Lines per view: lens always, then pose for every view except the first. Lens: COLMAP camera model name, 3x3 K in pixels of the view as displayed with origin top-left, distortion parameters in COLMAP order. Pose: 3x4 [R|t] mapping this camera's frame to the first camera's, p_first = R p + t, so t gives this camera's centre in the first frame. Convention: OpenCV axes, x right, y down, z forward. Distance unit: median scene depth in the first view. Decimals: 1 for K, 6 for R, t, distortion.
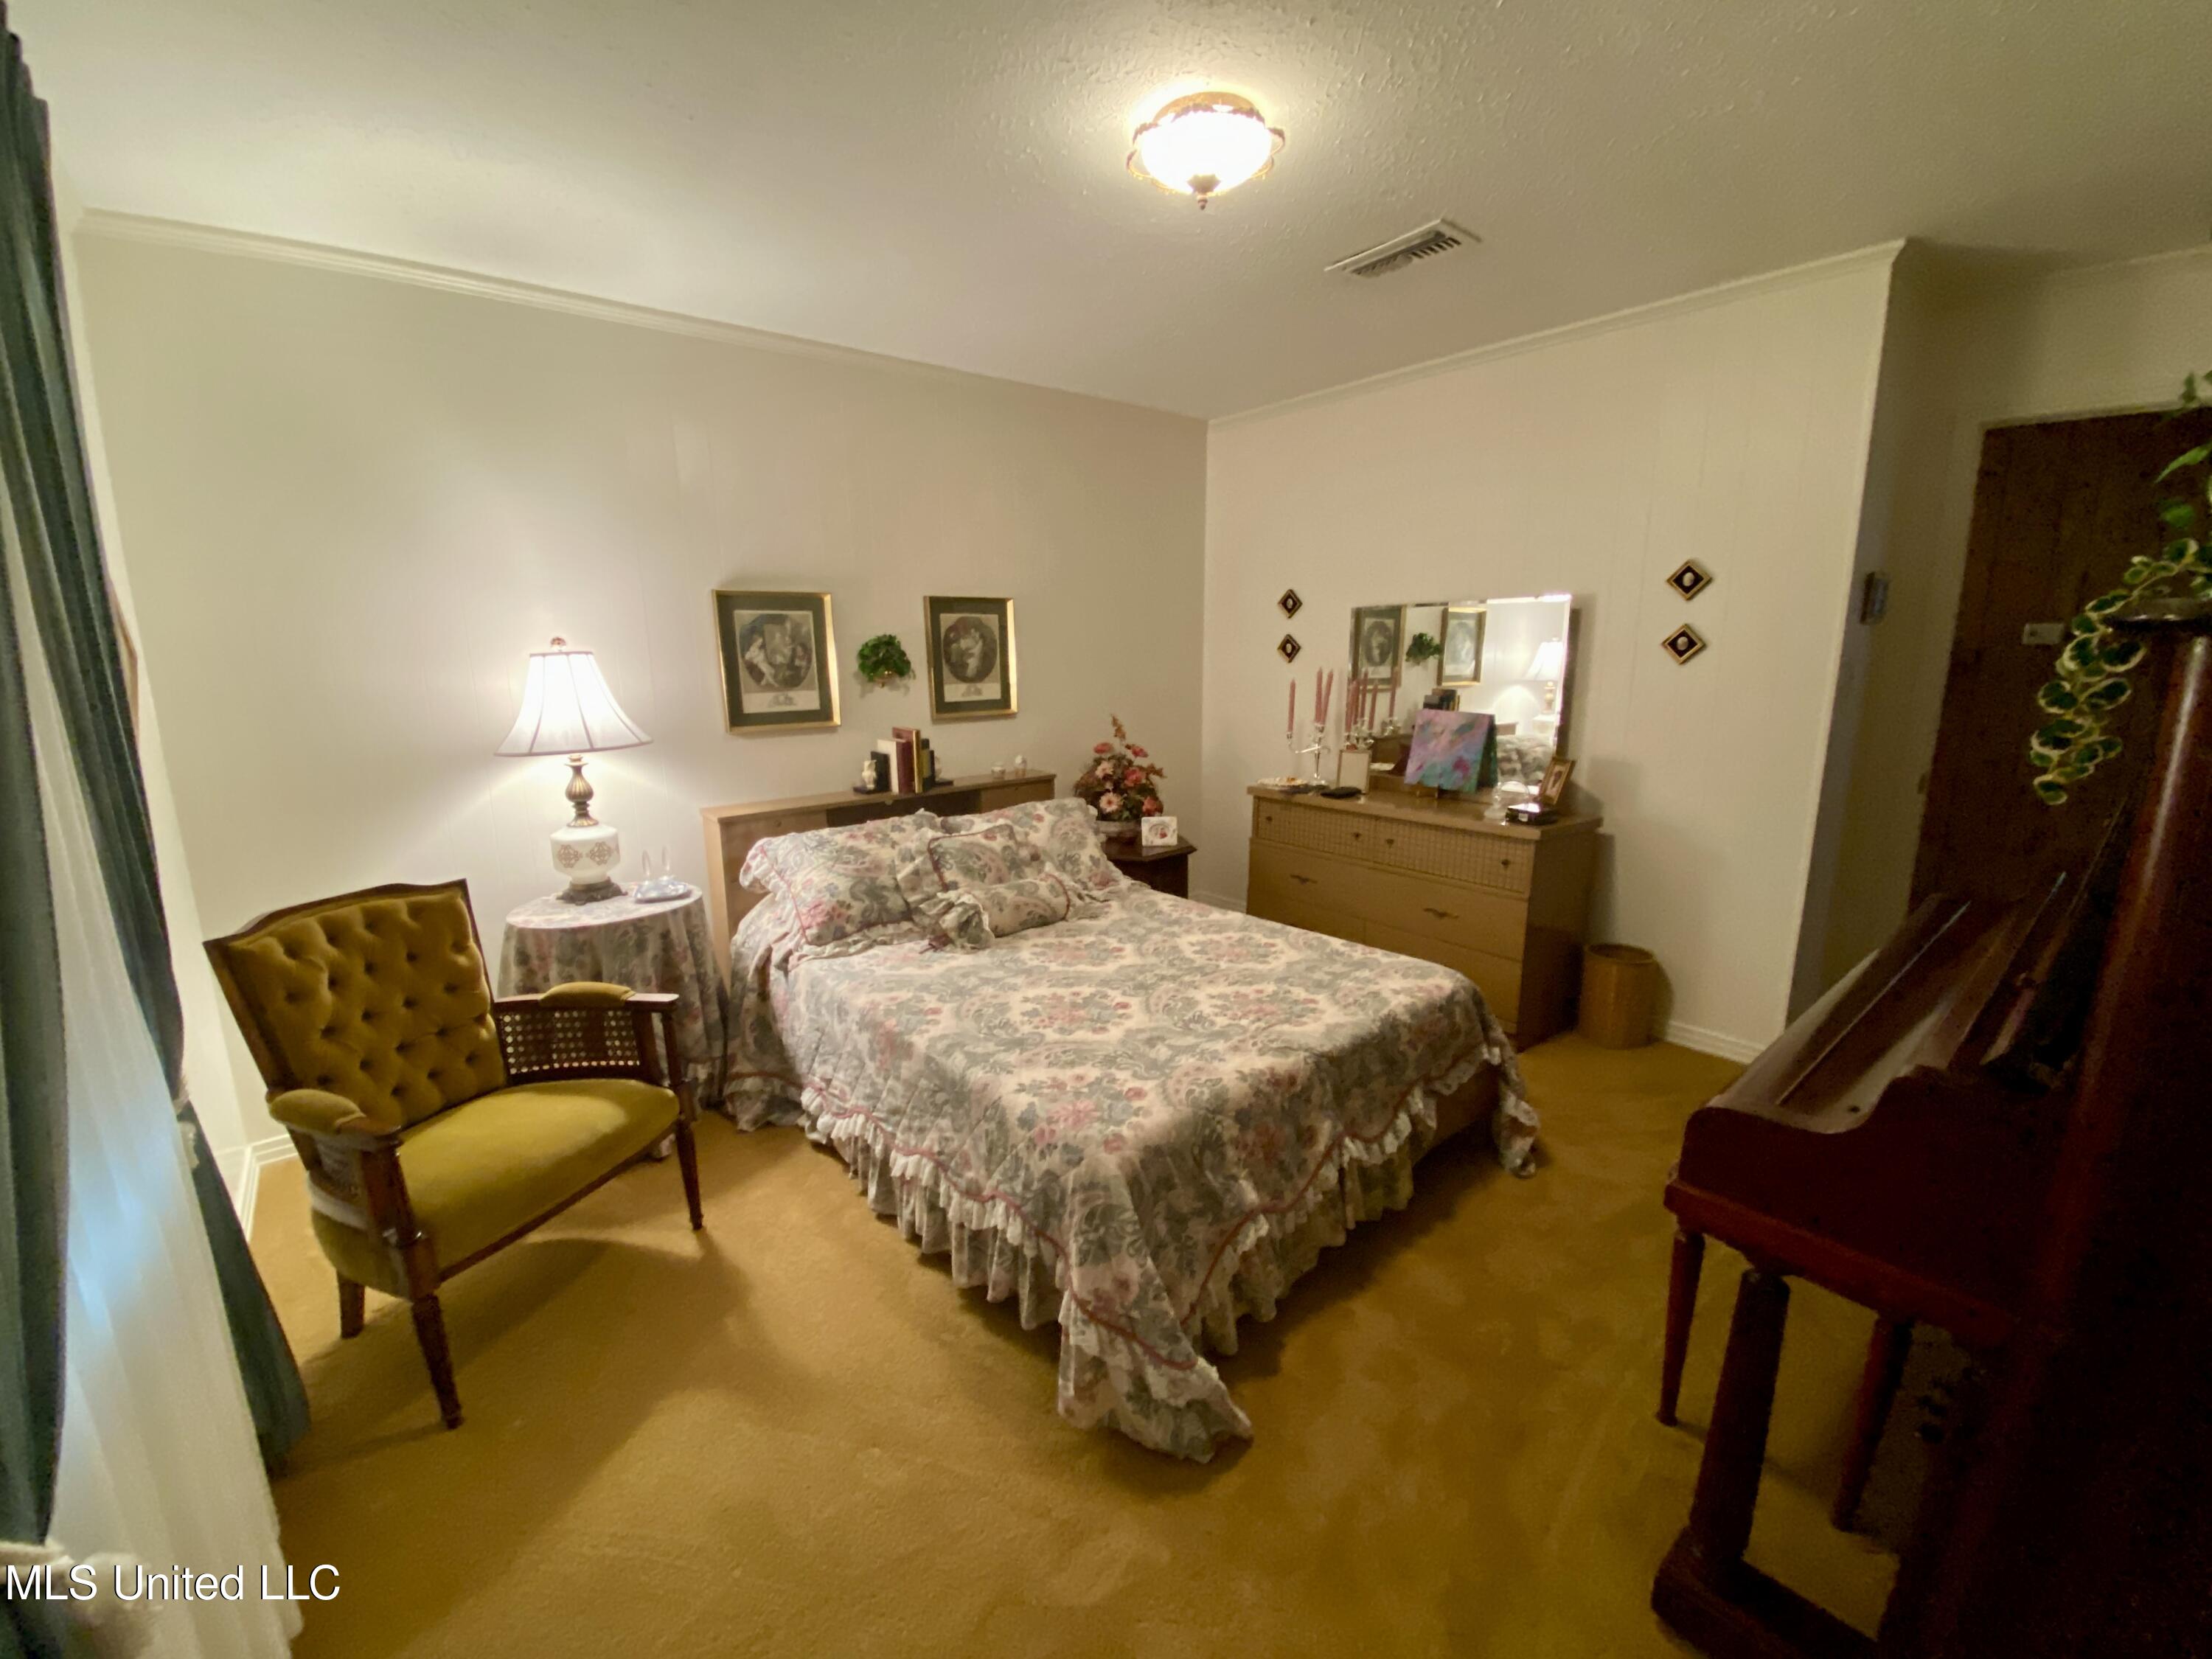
lens RADIAL K [[909.6, 0, 1092.0], [0, 909.6, 844.7], [0, 0, 1]] dist [0.001505, -0.000691]
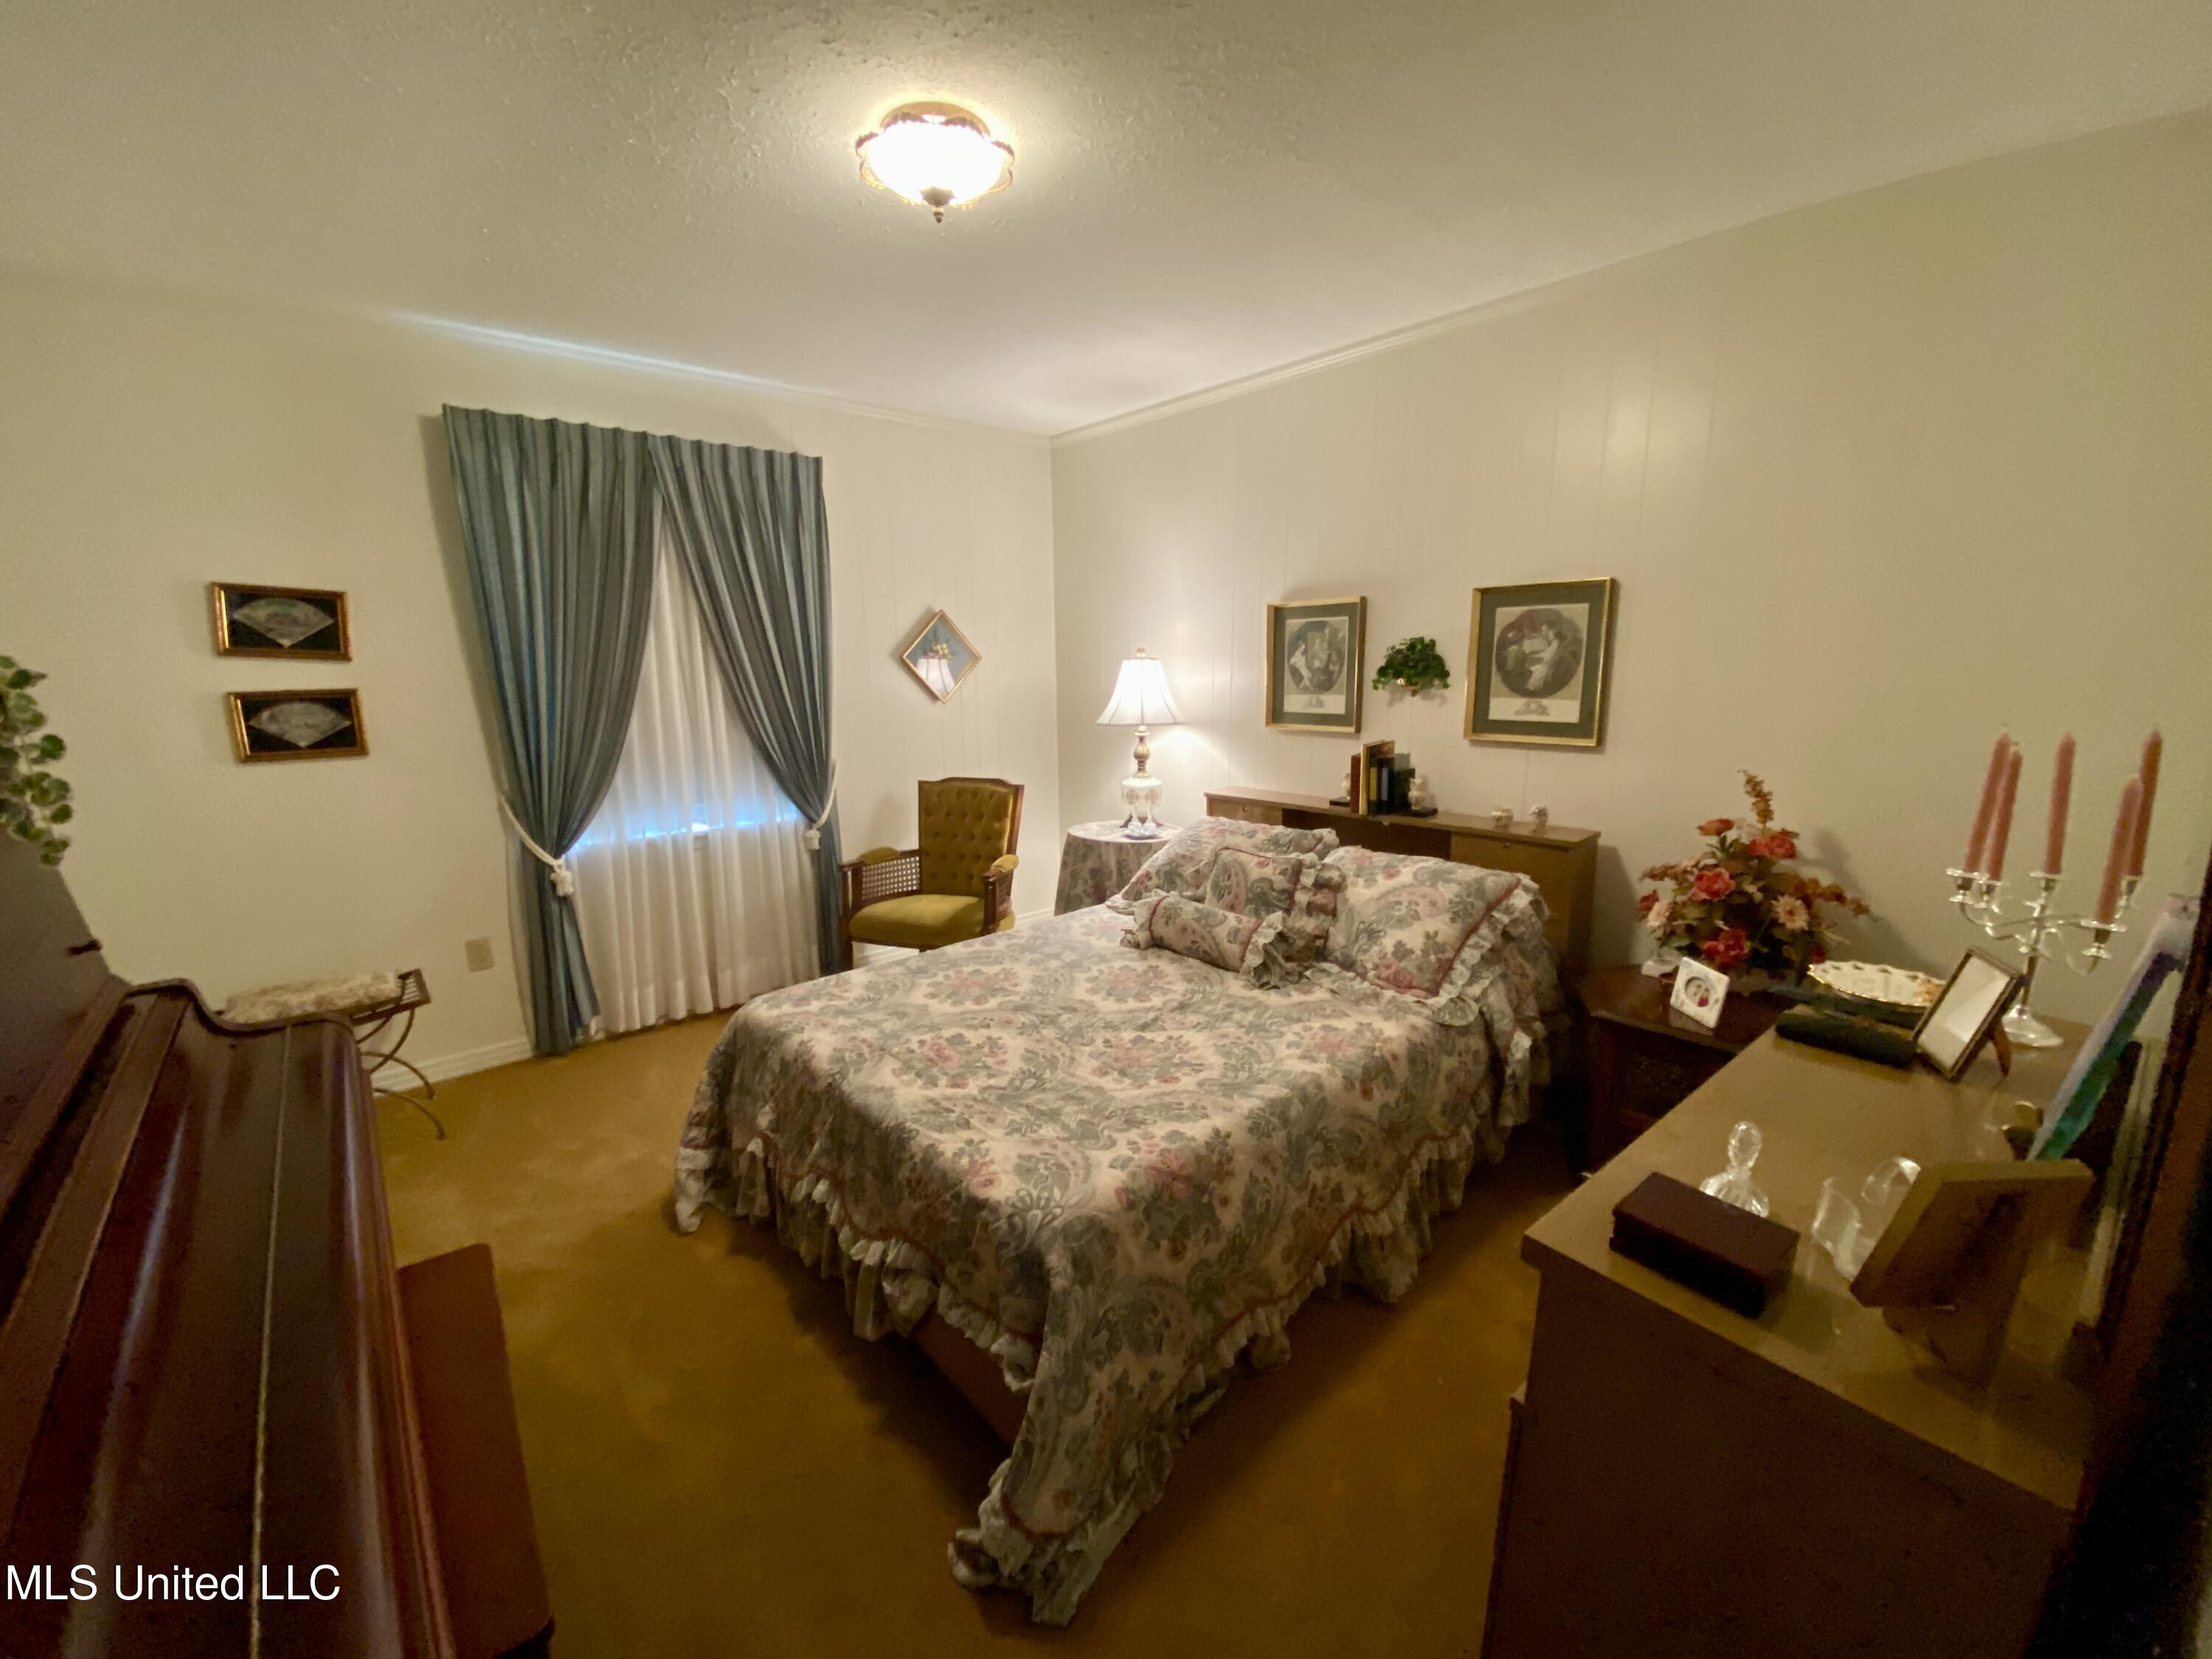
lens RADIAL K [[909.6, 0, 1089.8], [0, 909.6, 823.1], [0, 0, 1]] dist [0.001505, -0.000691]
pose [[-0.018171, 0.192436, -0.981141, 0.770204], [-0.190490, 0.962662, 0.192340, -0.187903], [0.981521, 0.190393, 0.019165, 0.794771]]
